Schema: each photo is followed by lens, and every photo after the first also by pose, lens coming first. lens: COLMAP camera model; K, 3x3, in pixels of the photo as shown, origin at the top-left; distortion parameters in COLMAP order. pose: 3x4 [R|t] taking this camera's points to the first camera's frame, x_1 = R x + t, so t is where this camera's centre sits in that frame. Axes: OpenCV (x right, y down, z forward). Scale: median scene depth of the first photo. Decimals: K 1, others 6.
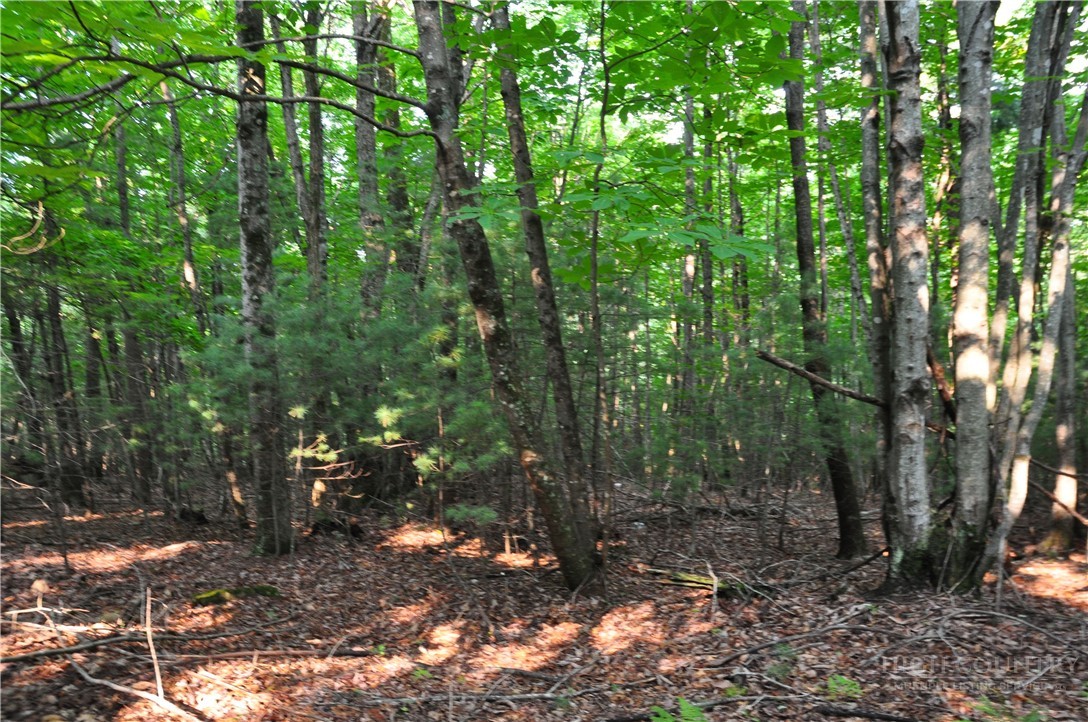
lens RADIAL K [[855.1, 0, 564.7], [0, 855.1, 374.2], [0, 0, 1]] dist [-0.171125, 0.164068]
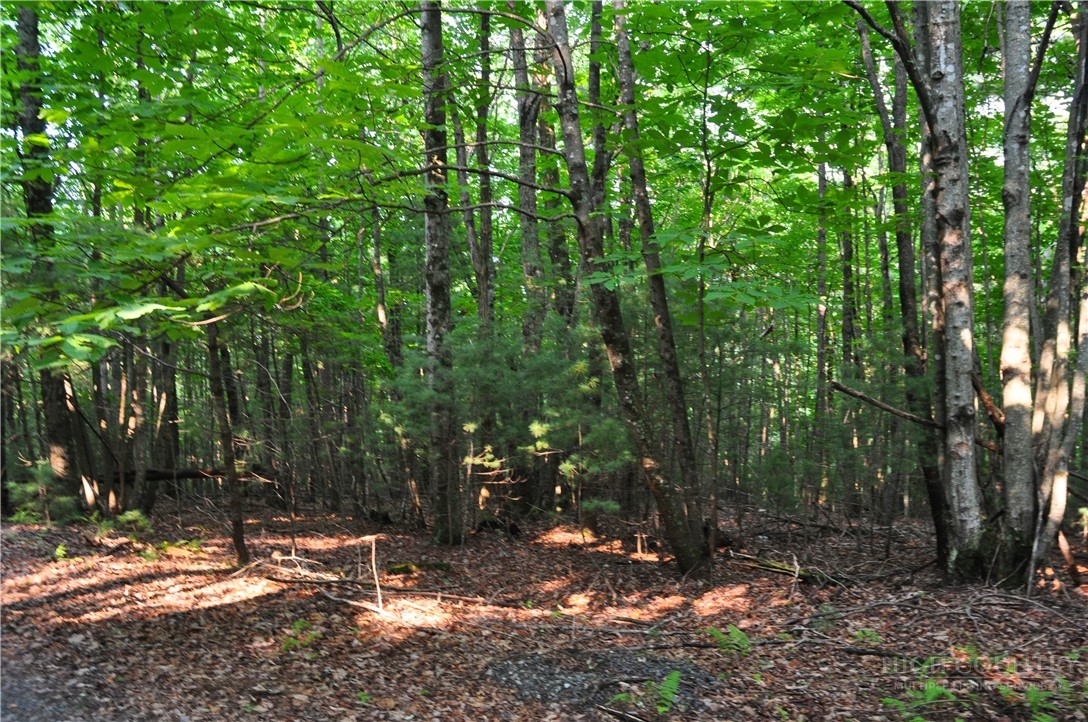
lens RADIAL K [[855.1, 0, 564.7], [0, 855.1, 374.2], [0, 0, 1]] dist [-0.171125, 0.164068]
pose [[0.982137, 0.006523, -0.188052, 0.076097], [-0.013444, 0.999277, -0.035553, 0.010002], [0.187684, 0.037446, 0.981515, -0.284048]]
